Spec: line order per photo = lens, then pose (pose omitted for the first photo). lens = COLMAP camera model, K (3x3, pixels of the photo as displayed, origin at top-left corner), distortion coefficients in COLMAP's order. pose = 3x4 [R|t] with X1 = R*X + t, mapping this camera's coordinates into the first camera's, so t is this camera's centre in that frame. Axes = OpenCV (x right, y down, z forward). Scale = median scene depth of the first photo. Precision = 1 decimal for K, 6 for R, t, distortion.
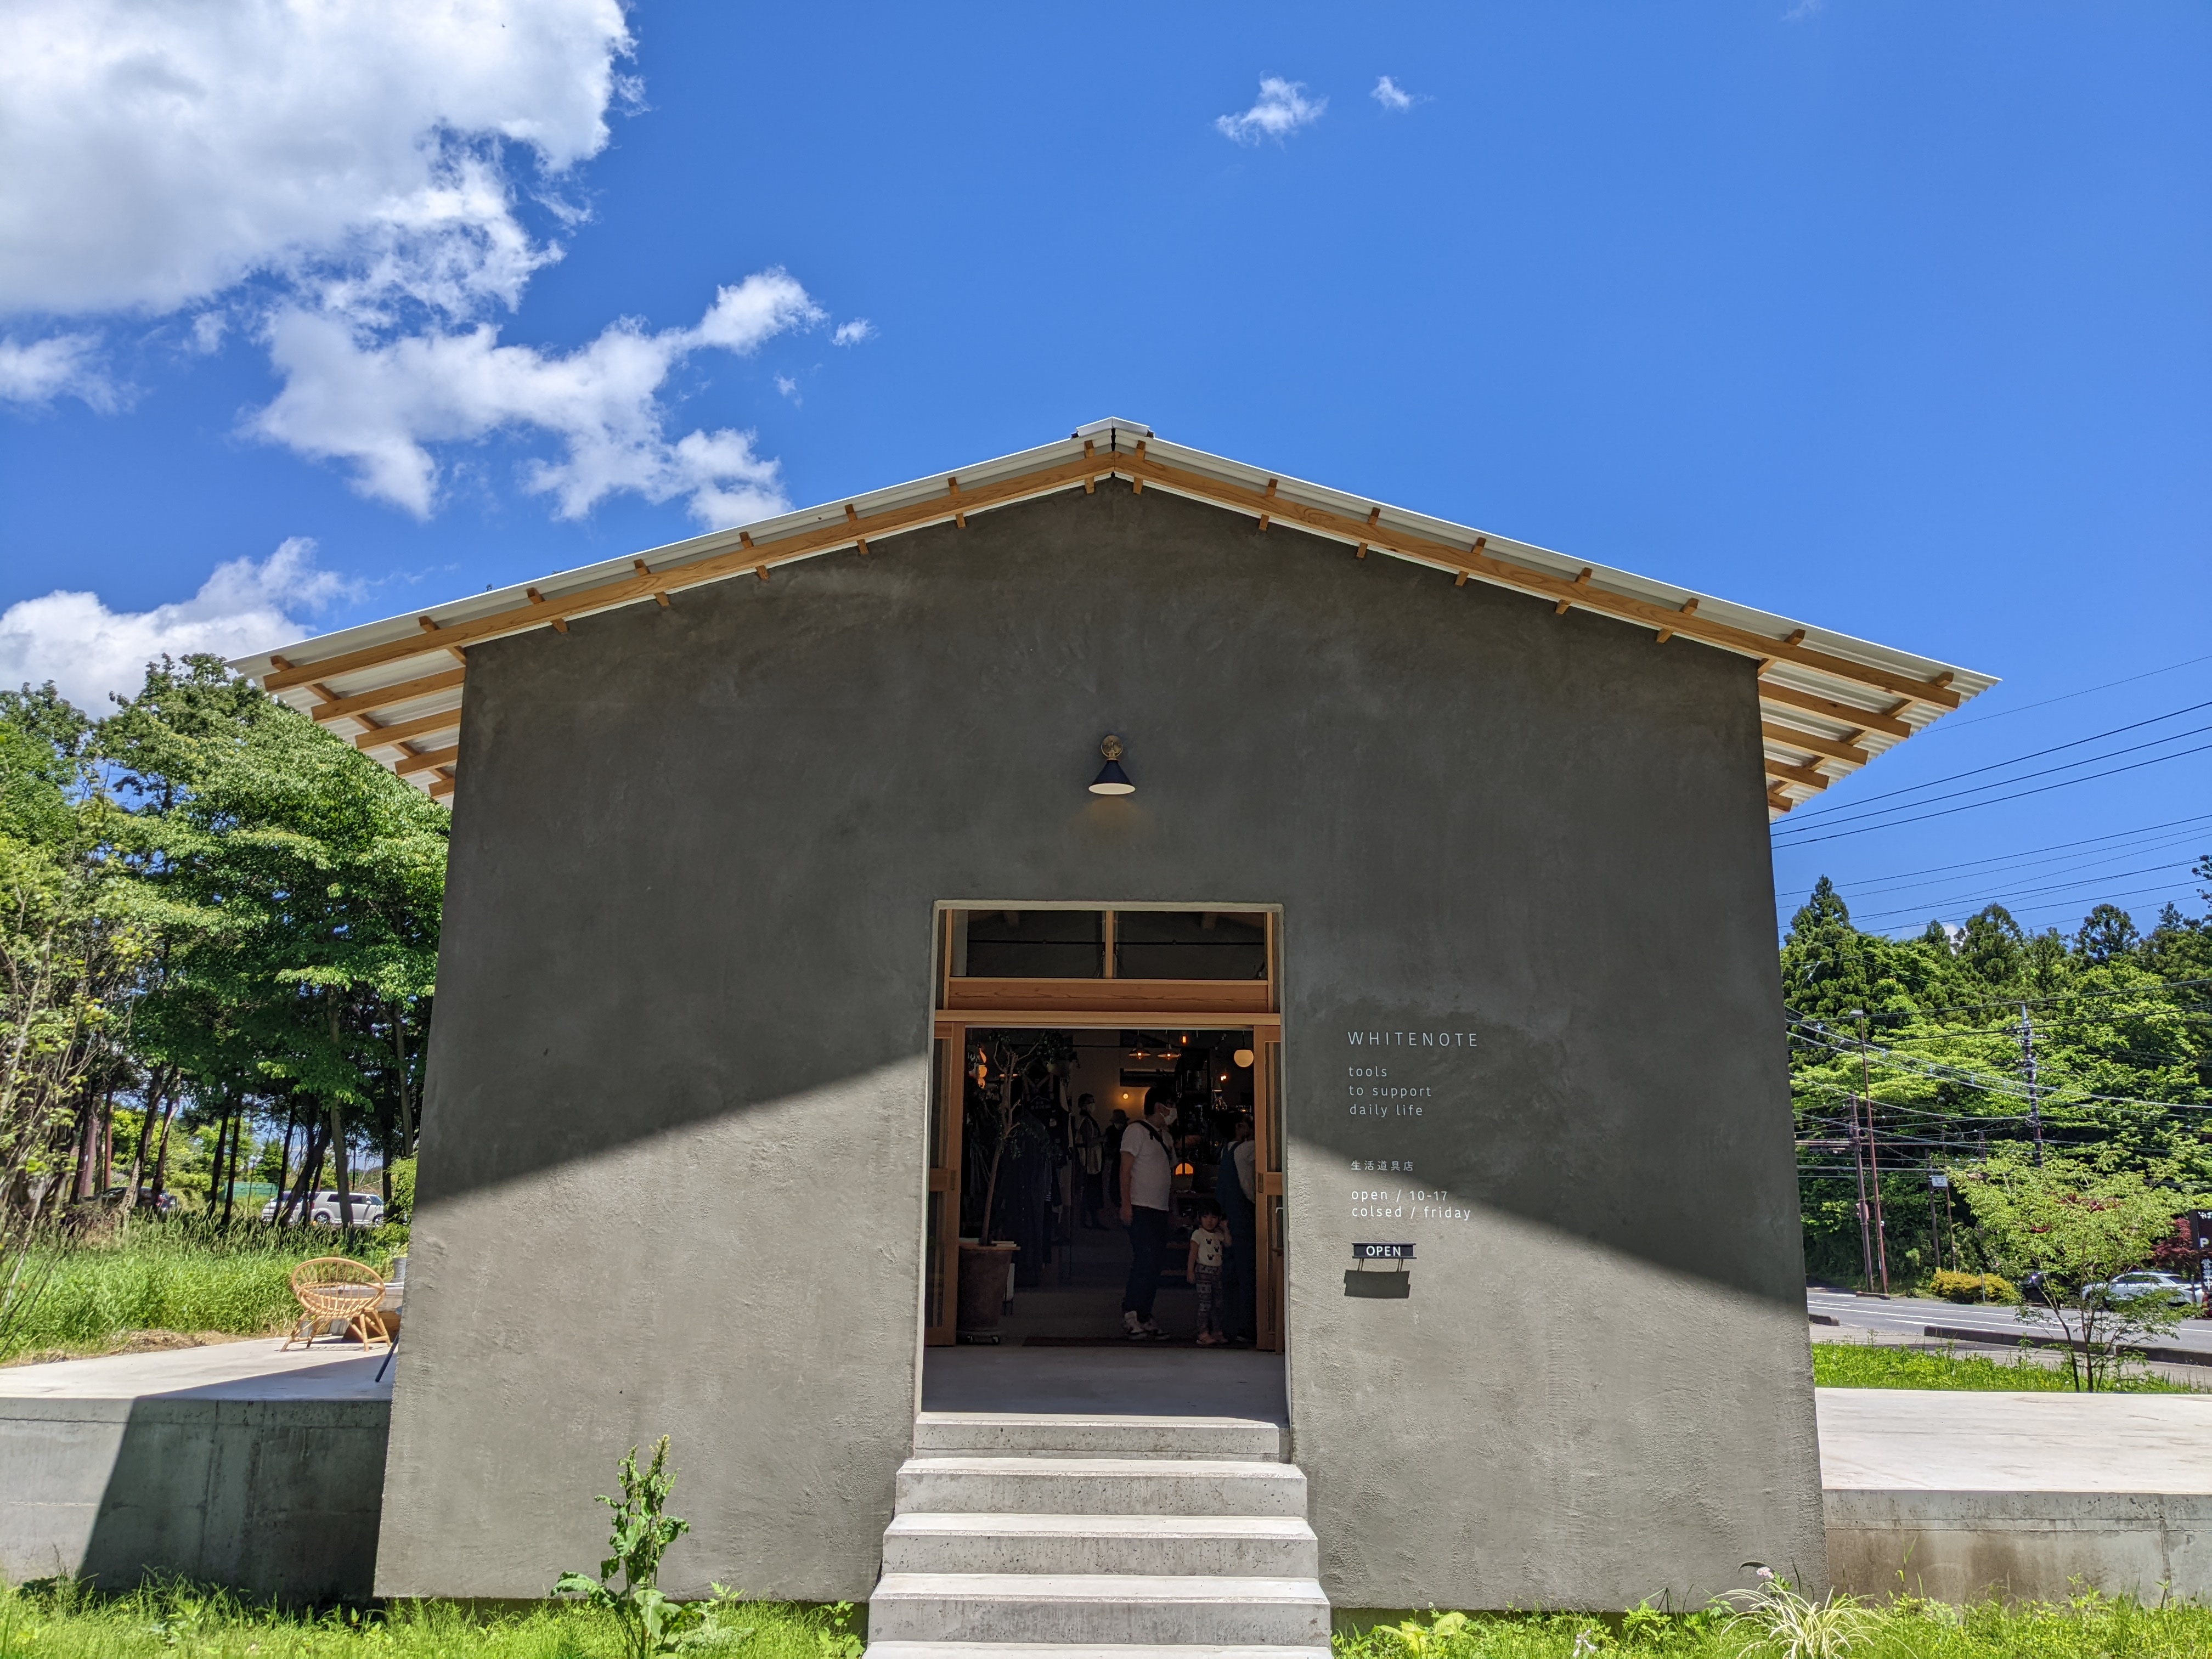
lens RADIAL K [[1717.9, 0, 1106.0], [0, 1717.9, 829.5], [0, 0, 1]] dist [0.056755, -0.083797]
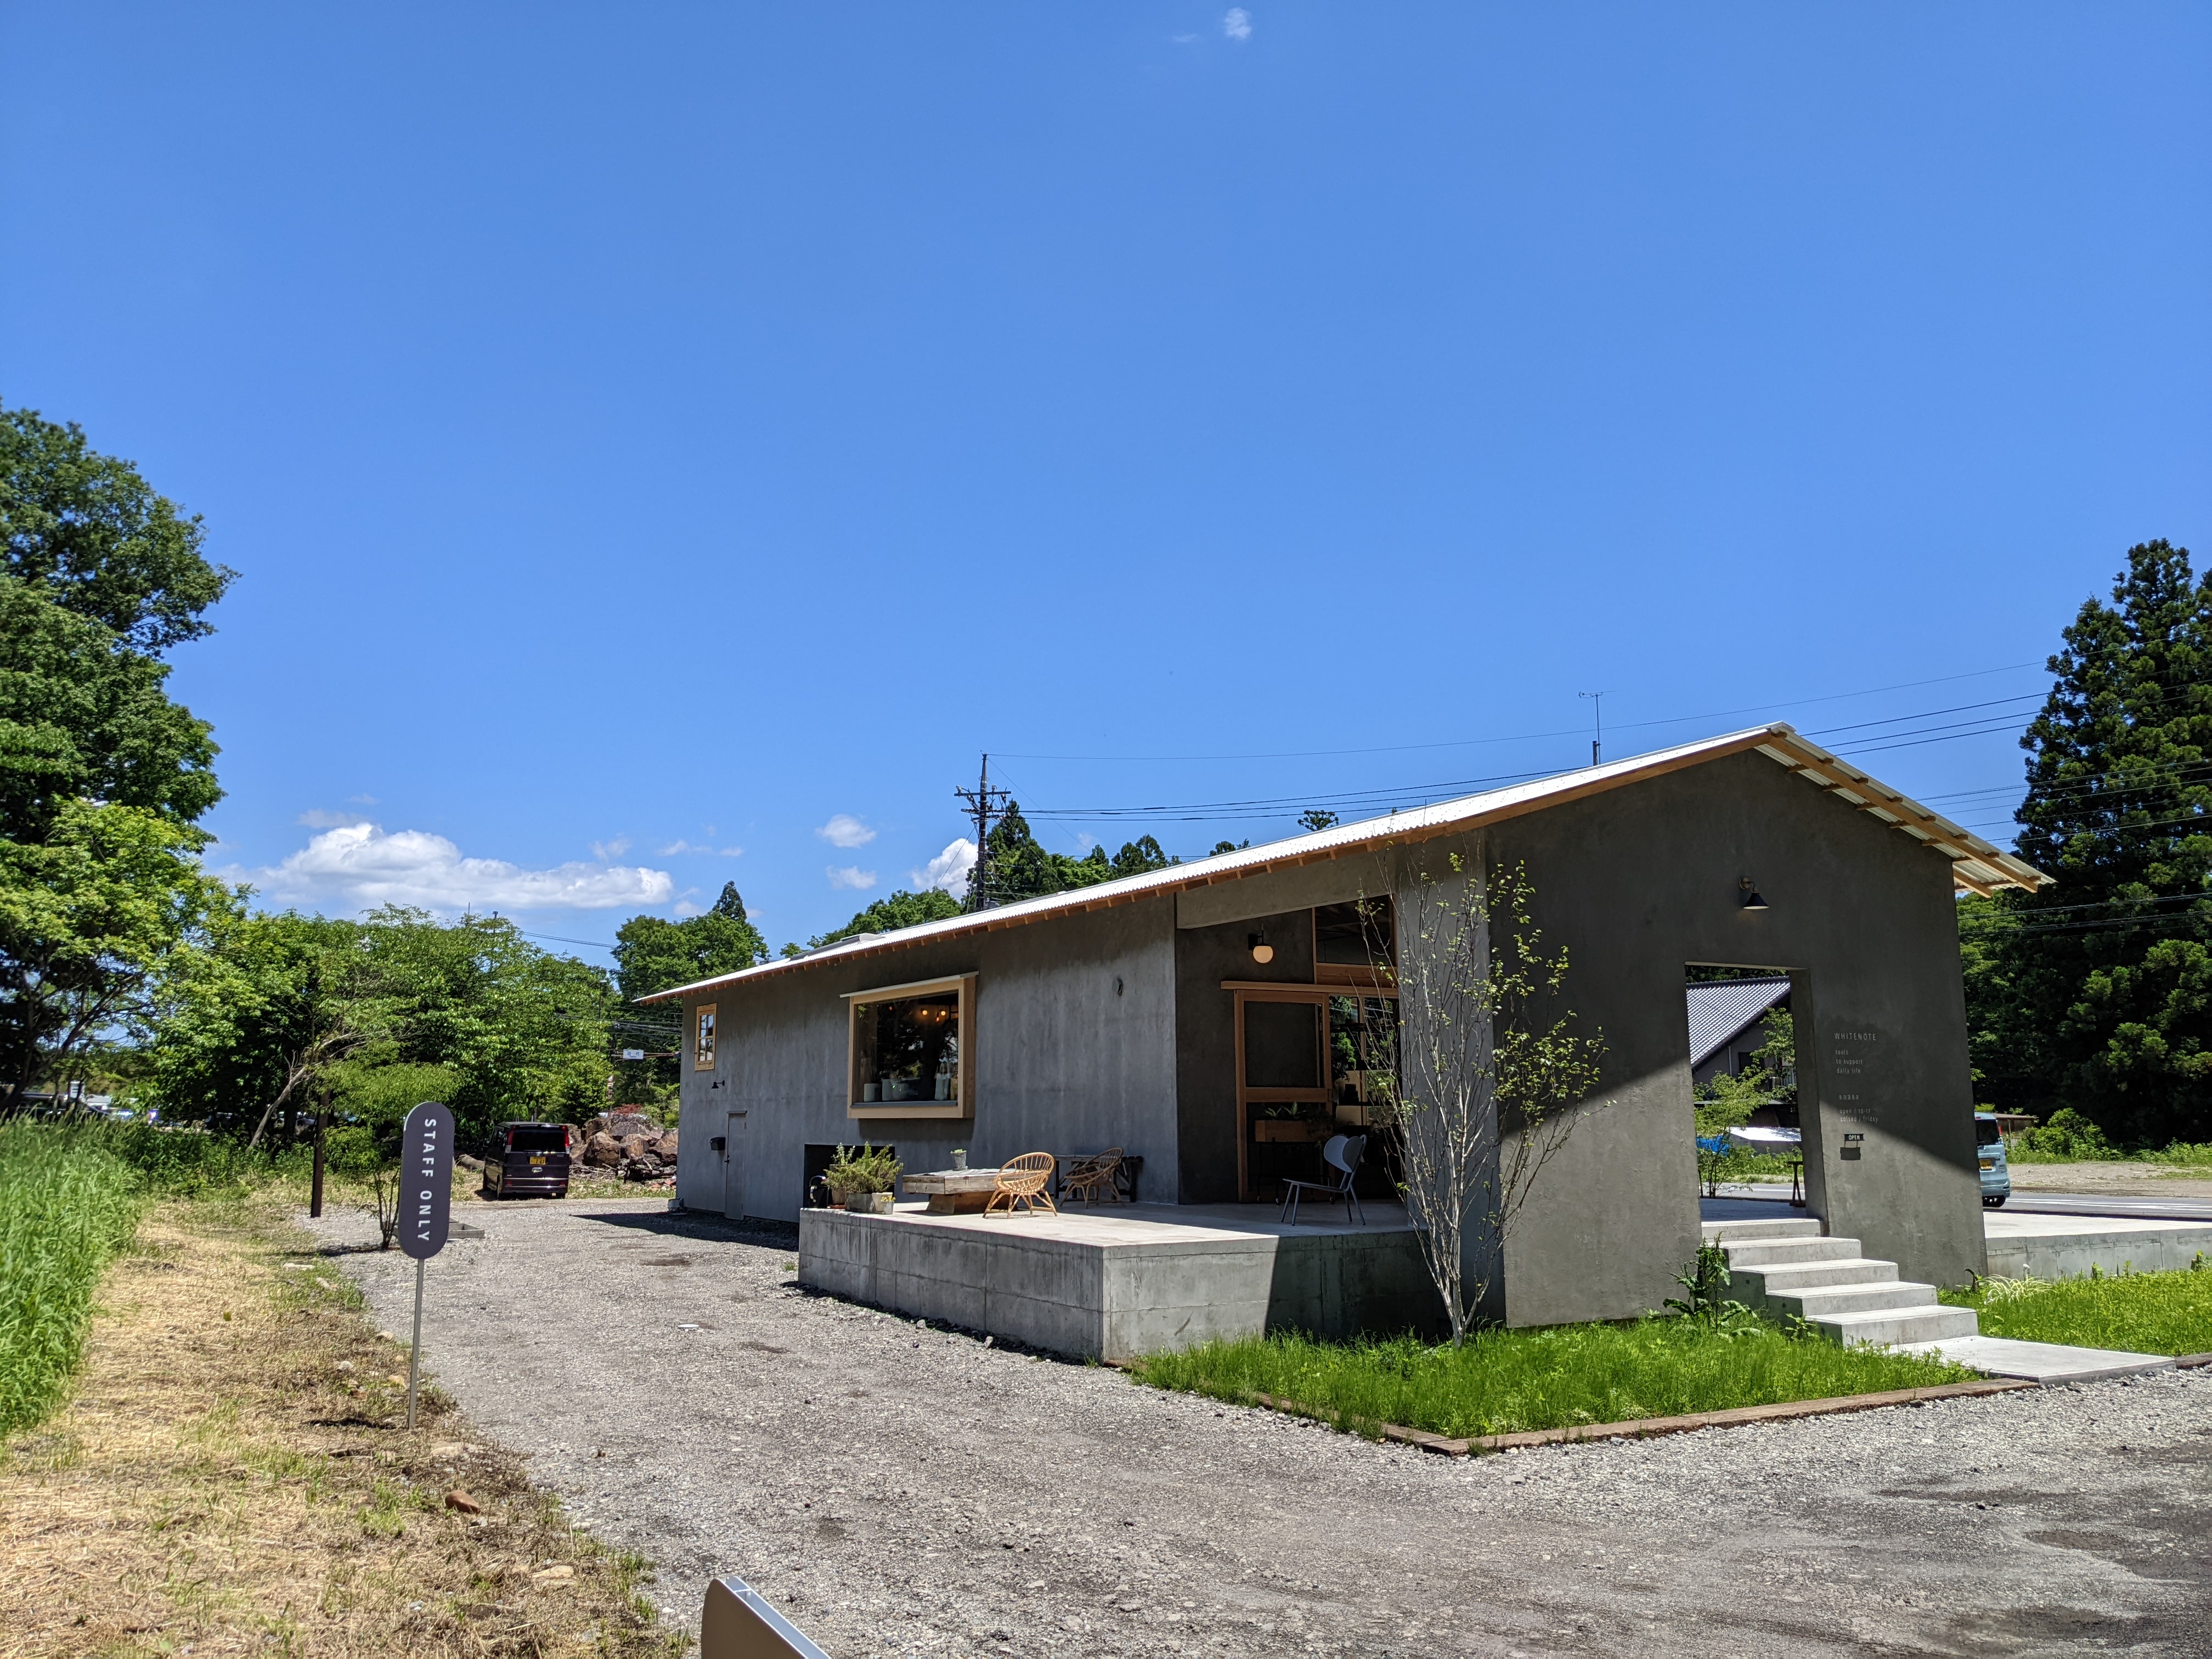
lens RADIAL K [[1717.9, 0, 1106.0], [0, 1717.9, 829.5], [0, 0, 1]] dist [0.056755, -0.083797]
pose [[0.871934, 0.065185, 0.485264, -1.627282], [-0.097249, 0.994409, 0.041161, -0.123328], [-0.479868, -0.083081, 0.873398, -0.364471]]
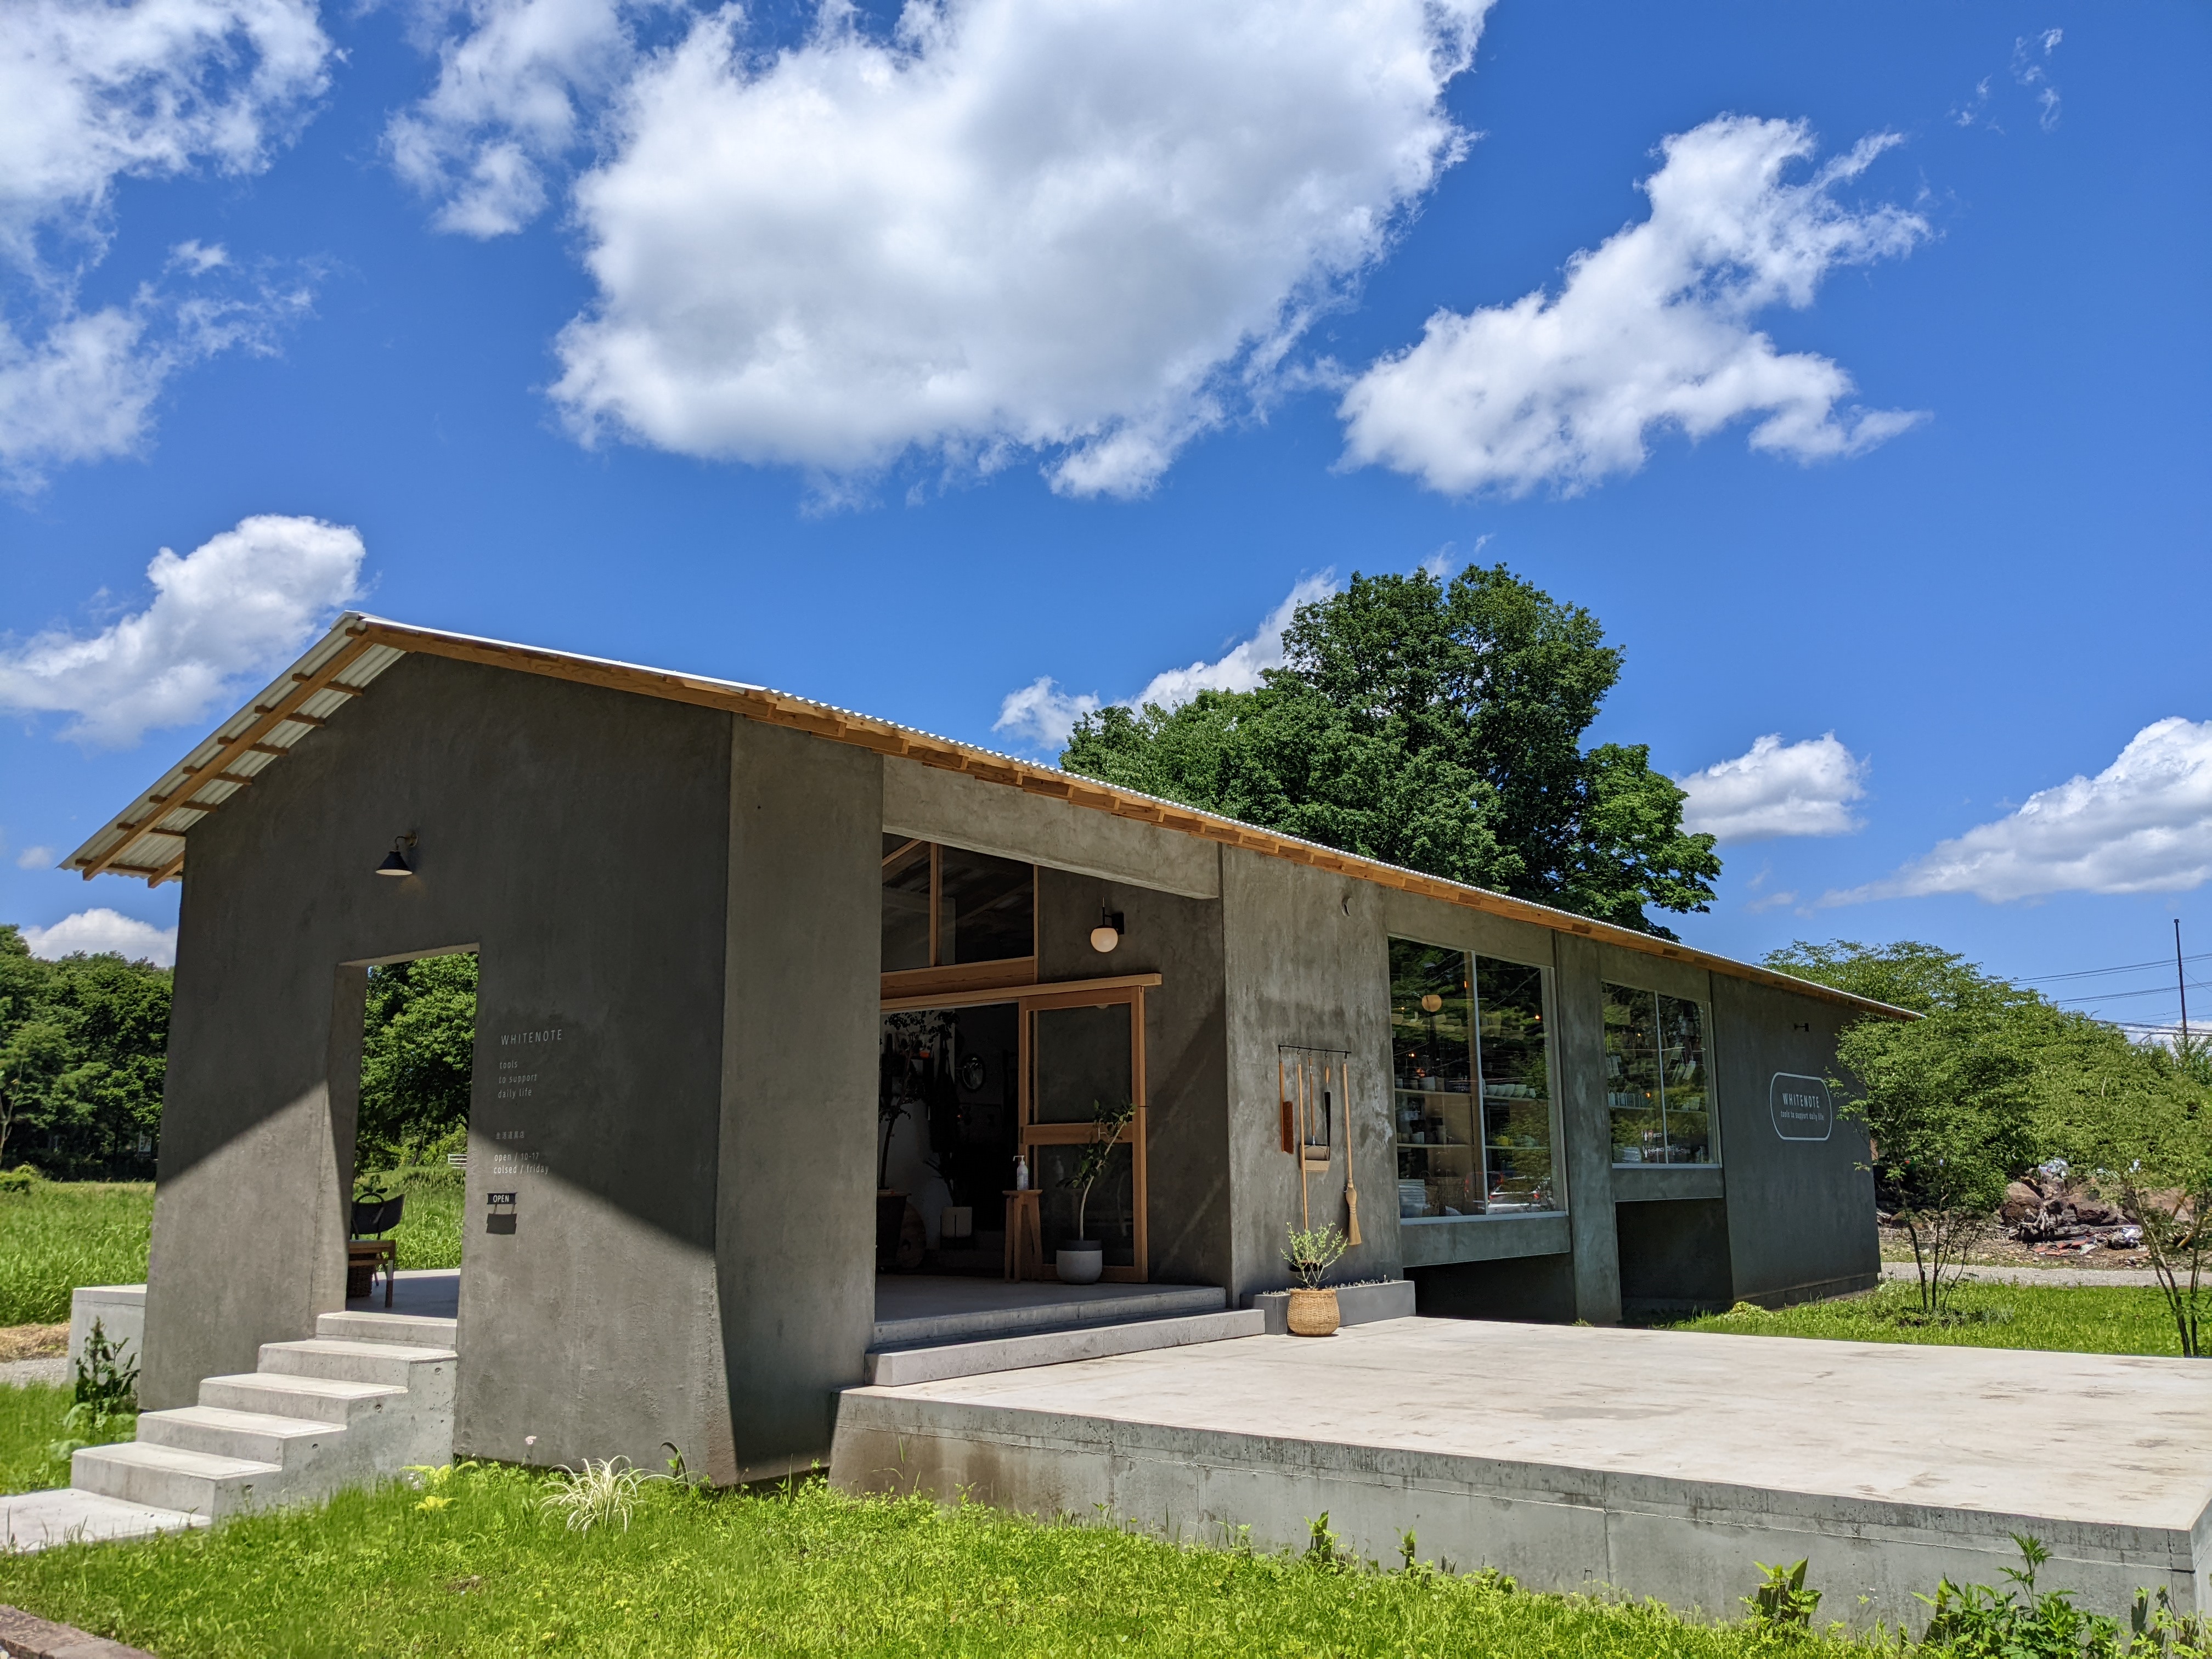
lens RADIAL K [[1717.9, 0, 1106.0], [0, 1717.9, 829.5], [0, 0, 1]] dist [0.056755, -0.083797]
pose [[0.798364, -0.139393, -0.585819, 1.313290], [0.156985, 0.987378, -0.021001, 0.061221], [0.581352, -0.075198, 0.810170, 0.200214]]
